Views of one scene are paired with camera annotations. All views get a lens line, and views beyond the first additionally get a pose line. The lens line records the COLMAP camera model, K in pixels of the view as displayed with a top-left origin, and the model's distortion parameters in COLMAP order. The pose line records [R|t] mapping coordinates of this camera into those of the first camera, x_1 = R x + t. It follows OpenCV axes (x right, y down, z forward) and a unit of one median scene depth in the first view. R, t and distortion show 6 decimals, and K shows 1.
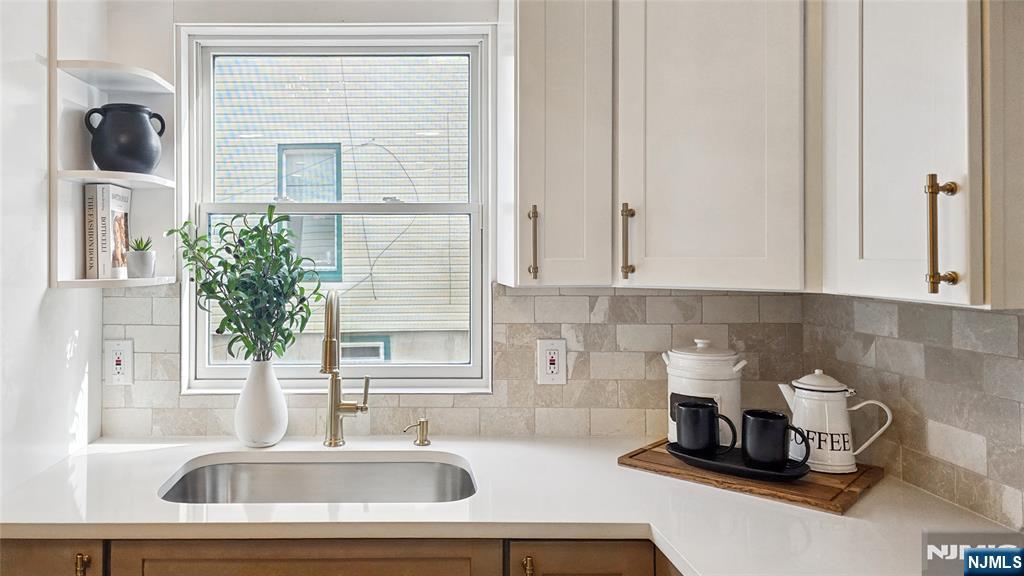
lens RADIAL K [[721.8, 0, 403.9], [0, 721.8, 260.3], [0, 0, 1]] dist [0.079380, 0.000326]
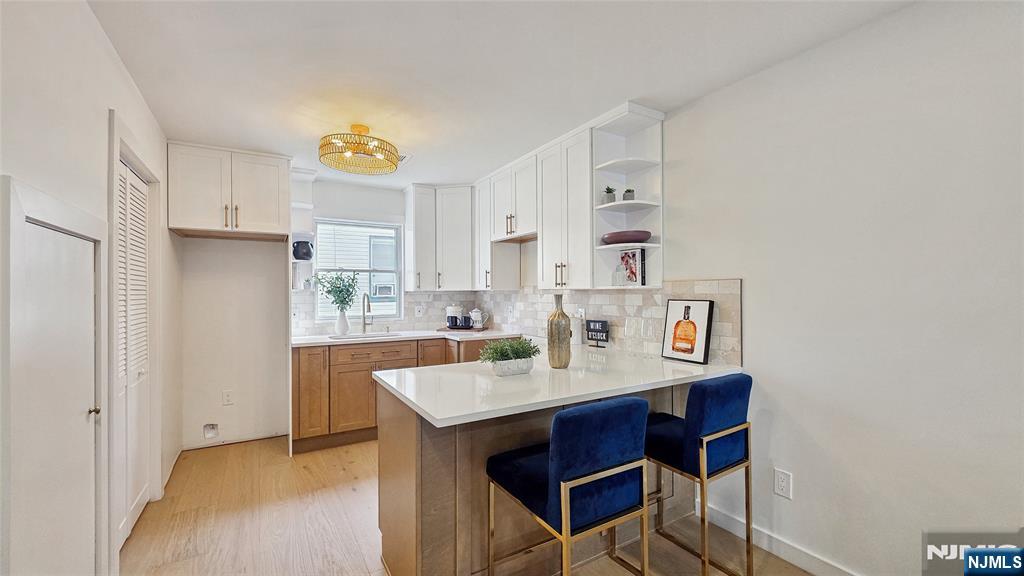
lens RADIAL K [[412.2, 0, 512.0], [0, 412.2, 288.0], [0, 0, 1]] dist [0.000291, -0.000077]
pose [[0.863034, 0.002464, 0.505140, -0.553630], [0.006640, 0.999846, -0.016220, 0.060500], [-0.505103, 0.017353, 0.862885, -1.338504]]
